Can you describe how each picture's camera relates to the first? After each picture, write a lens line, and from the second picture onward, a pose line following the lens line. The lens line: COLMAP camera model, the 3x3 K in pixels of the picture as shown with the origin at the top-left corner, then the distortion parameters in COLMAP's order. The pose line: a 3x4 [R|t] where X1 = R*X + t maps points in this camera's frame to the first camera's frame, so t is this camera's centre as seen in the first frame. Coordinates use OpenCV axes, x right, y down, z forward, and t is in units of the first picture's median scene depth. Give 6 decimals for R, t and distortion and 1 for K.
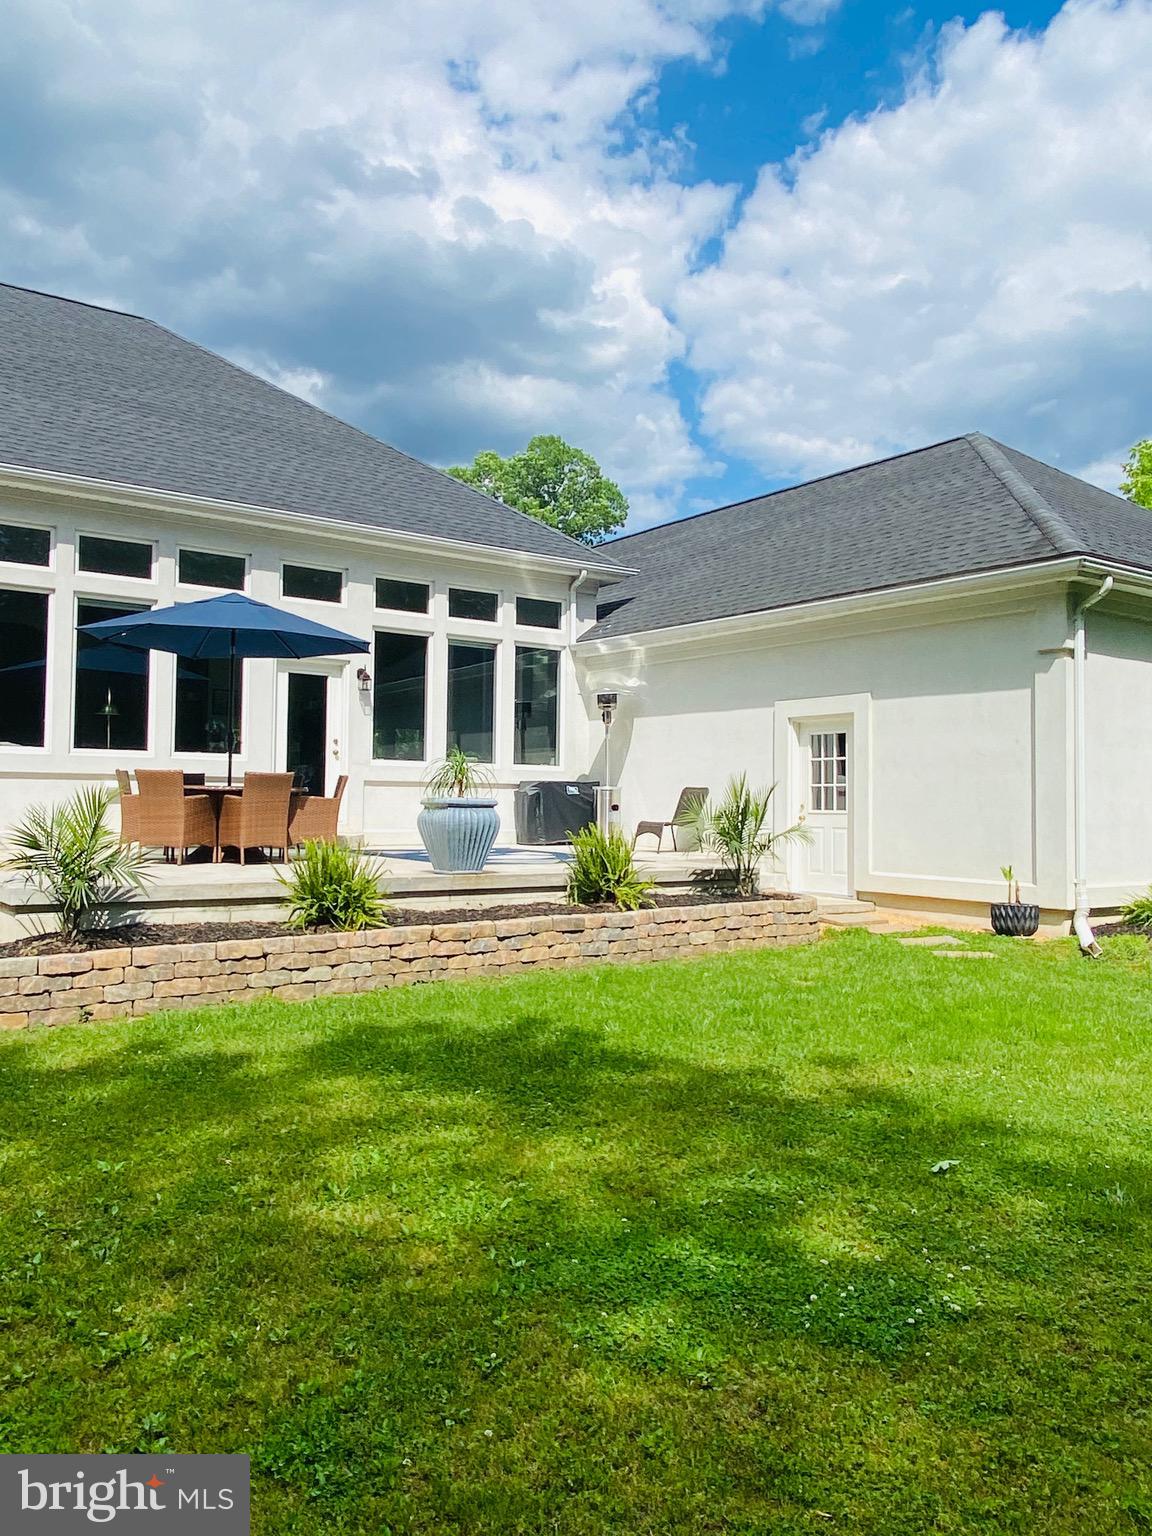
lens RADIAL K [[1129.4, 0, 575.5], [0, 1129.4, 763.9], [0, 0, 1]] dist [0.066605, 0.001243]
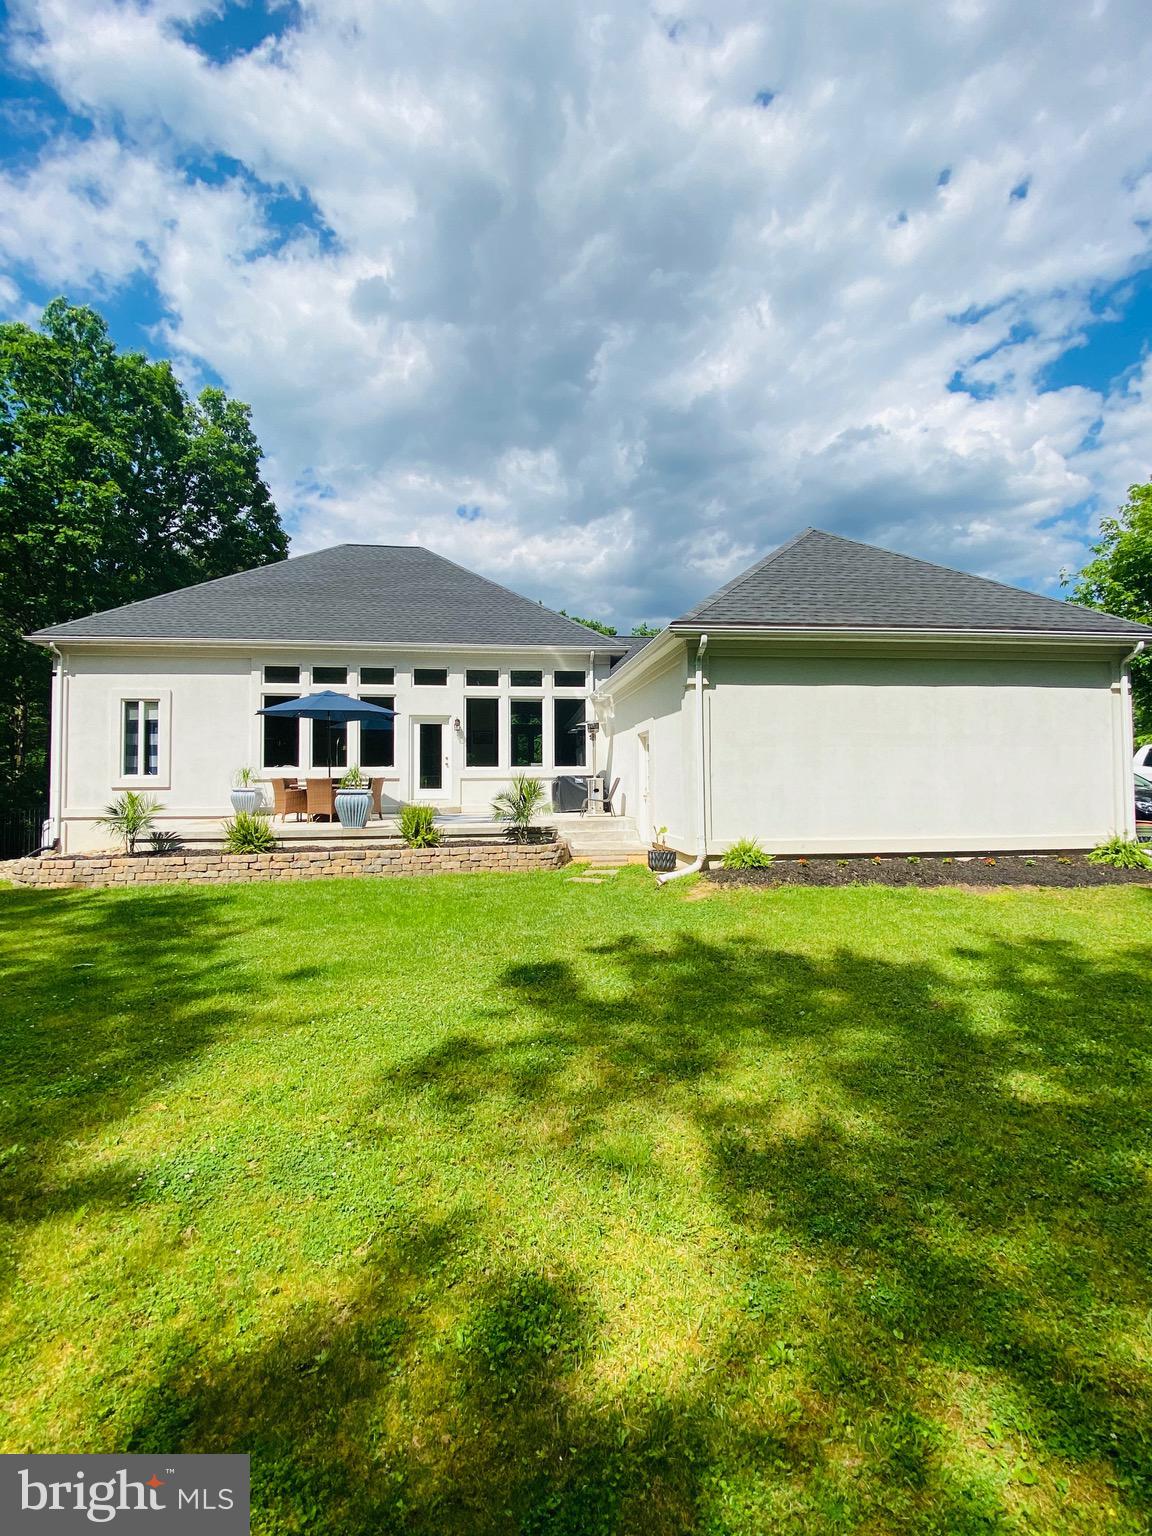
lens RADIAL K [[669.1, 0, 576.4], [0, 669.1, 768.7], [0, 0, 1]] dist [0.000697, -0.000058]
pose [[0.889040, -0.030055, -0.456843, 0.497287], [0.034538, 0.999402, 0.001465, 0.003821], [0.456526, -0.017081, 0.889546, 0.097304]]
